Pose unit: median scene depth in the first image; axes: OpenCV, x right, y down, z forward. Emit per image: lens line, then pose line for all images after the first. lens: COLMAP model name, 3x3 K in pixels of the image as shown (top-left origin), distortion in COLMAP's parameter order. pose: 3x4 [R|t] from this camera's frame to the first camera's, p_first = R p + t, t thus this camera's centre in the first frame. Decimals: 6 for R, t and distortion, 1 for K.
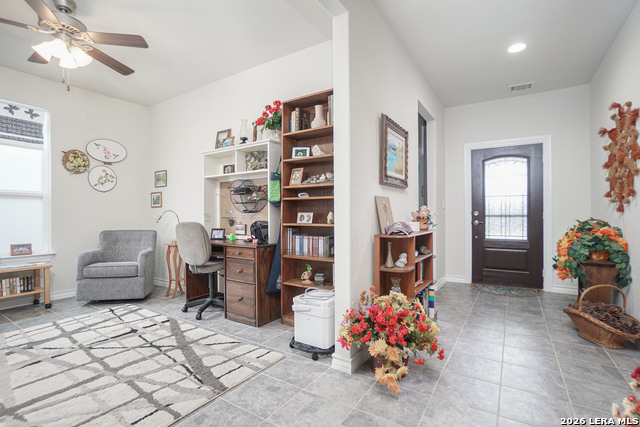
lens RADIAL K [[302.0, 0, 318.2], [0, 302.0, 213.2], [0, 0, 1]] dist [-0.036562, 0.011664]
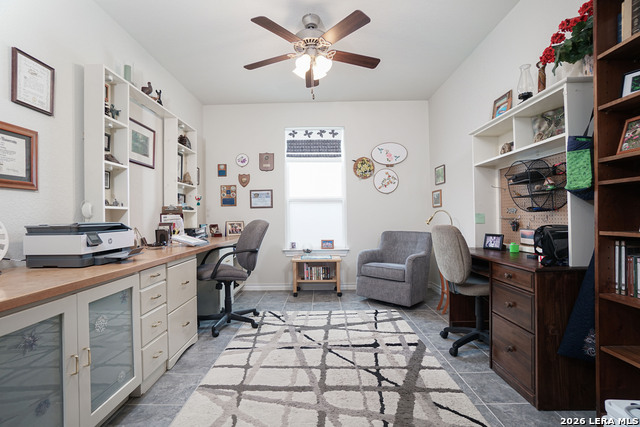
lens RADIAL K [[302.0, 0, 315.9], [0, 302.0, 214.5], [0, 0, 1]] dist [-0.036562, 0.011664]
pose [[0.535932, -0.009346, -0.844209, 0.046040], [0.013314, 0.999908, -0.002617, 0.000955], [0.844156, -0.009837, 0.536008, 0.311055]]
